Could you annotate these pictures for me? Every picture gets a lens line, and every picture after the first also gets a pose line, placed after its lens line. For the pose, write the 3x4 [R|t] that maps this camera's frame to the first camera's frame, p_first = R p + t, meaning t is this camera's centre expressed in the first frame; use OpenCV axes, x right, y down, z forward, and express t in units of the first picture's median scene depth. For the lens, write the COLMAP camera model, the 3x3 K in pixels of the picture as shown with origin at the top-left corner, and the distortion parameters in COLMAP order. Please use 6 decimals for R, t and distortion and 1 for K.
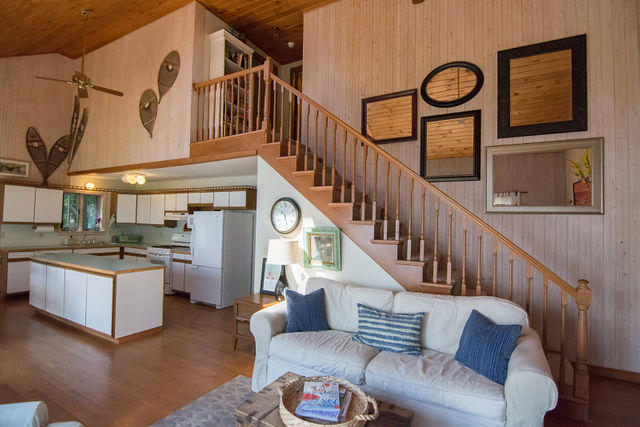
lens RADIAL K [[317.7, 0, 317.4], [0, 317.7, 213.5], [0, 0, 1]] dist [0.000162, -0.018366]
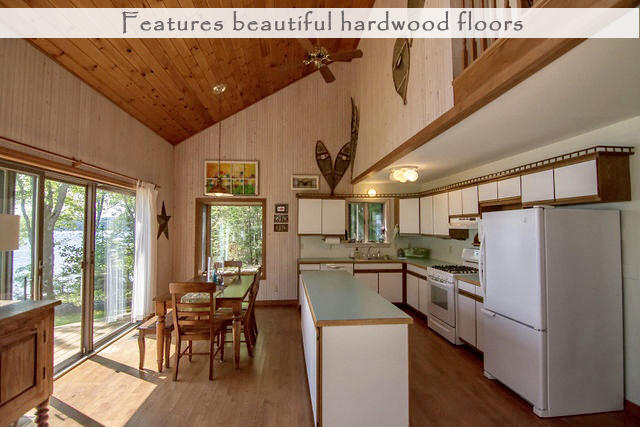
lens RADIAL K [[317.7, 0, 317.4], [0, 317.7, 213.5], [0, 0, 1]] dist [0.000162, -0.018366]
pose [[0.584507, -0.060076, -0.809162, -0.089538], [0.037604, 0.998189, -0.046947, 0.009062], [0.810517, -0.002987, 0.585708, 0.378450]]
